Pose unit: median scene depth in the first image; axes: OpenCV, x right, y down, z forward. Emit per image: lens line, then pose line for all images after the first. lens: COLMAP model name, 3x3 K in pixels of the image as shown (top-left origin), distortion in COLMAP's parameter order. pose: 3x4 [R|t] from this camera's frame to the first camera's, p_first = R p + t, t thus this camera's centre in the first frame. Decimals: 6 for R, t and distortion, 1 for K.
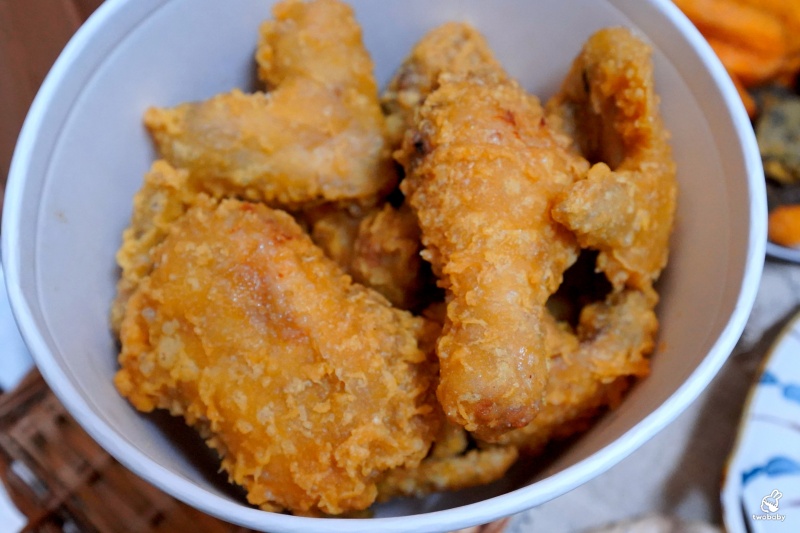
lens RADIAL K [[970.4, 0, 400.0], [0, 970.4, 266.5], [0, 0, 1]] dist [0.020710, 0.029011]
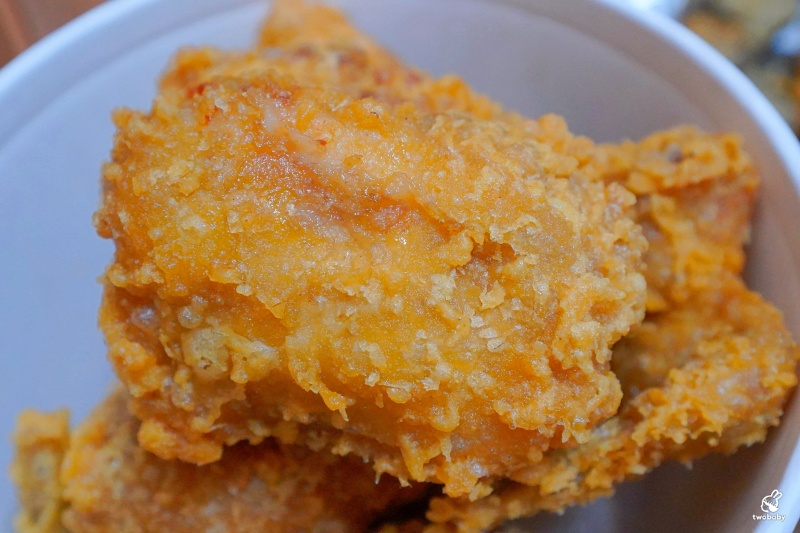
lens RADIAL K [[970.4, 0, 400.0], [0, 970.4, 266.5], [0, 0, 1]] dist [0.020710, 0.029011]
pose [[0.866250, -0.476441, 0.150381, -0.209862], [0.469749, 0.879205, 0.079594, 0.051925], [-0.170138, 0.001694, 0.985419, 0.411563]]
